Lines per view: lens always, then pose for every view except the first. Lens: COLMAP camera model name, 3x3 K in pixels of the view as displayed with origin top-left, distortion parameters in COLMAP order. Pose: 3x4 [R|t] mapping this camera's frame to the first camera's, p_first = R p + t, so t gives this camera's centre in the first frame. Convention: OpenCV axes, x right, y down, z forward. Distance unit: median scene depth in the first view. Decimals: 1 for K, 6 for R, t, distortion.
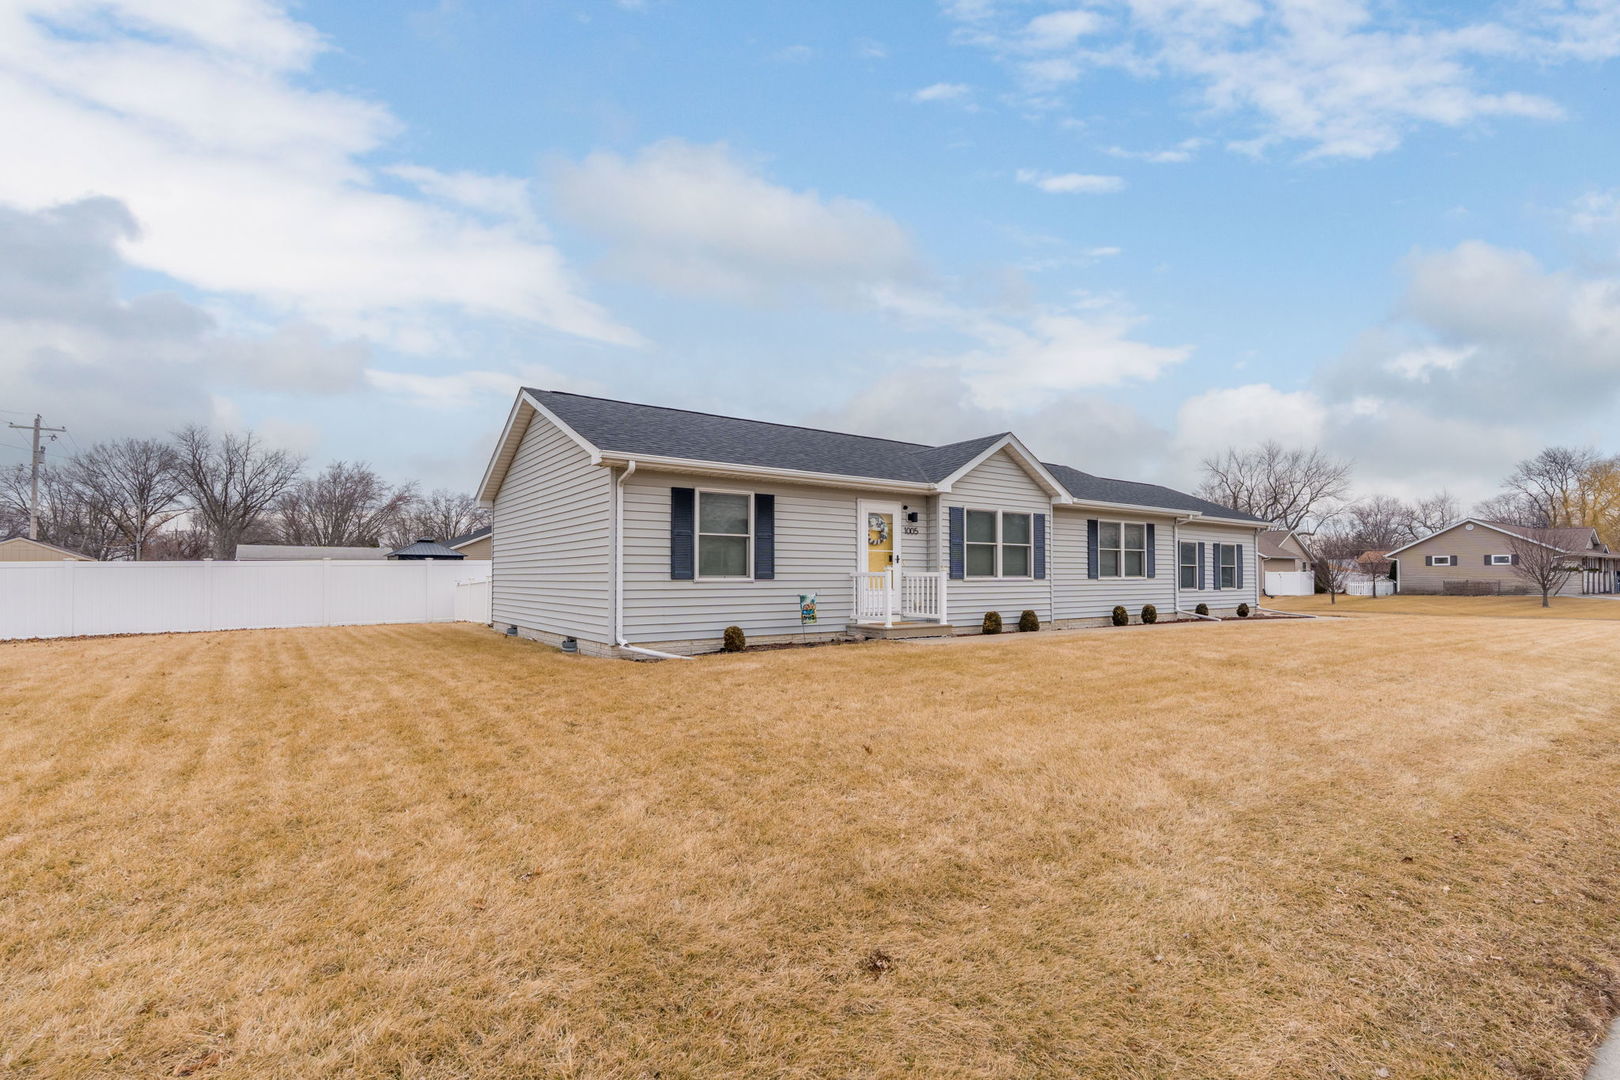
lens RADIAL K [[721.6, 0, 811.8], [0, 721.6, 540.7], [0, 0, 1]] dist [-0.012667, -0.000007]
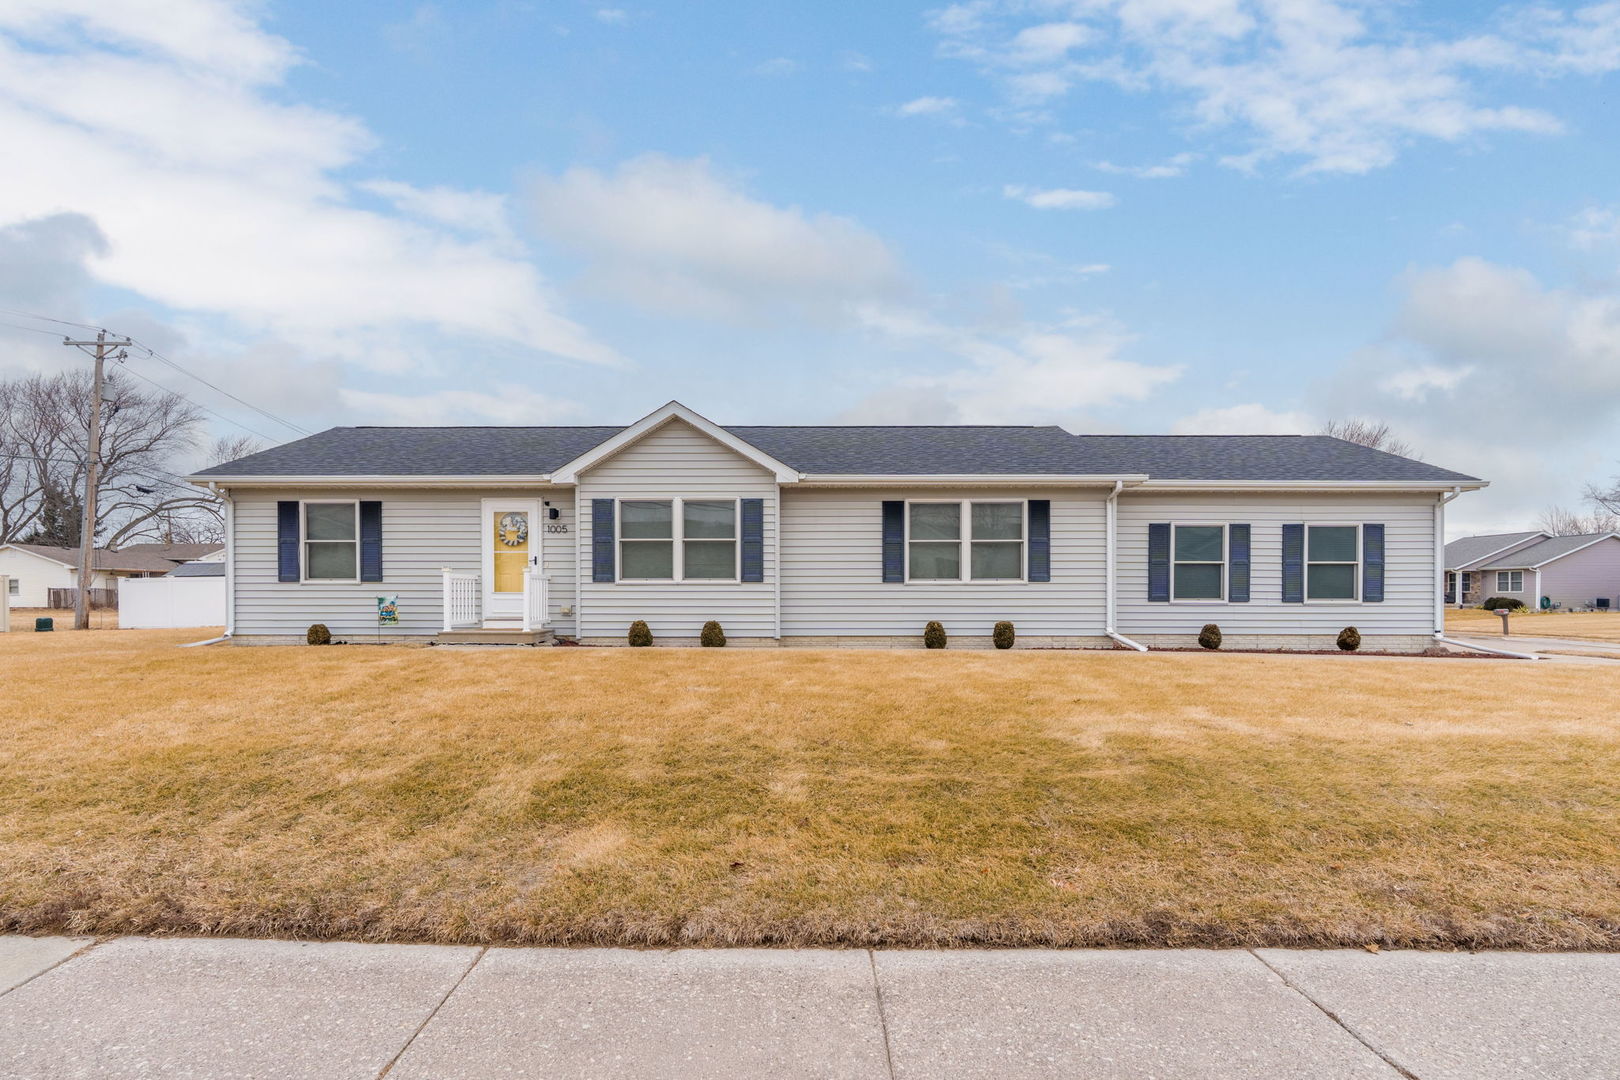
lens RADIAL K [[586.5, 0, 776.4], [0, 586.5, 589.6], [0, 0, 1]] dist [0.000820, 0.000058]
pose [[0.810652, 0.011183, -0.585422, 0.738432], [0.028121, 0.997920, 0.058003, 0.025298], [0.584853, -0.063483, 0.808651, 0.518971]]
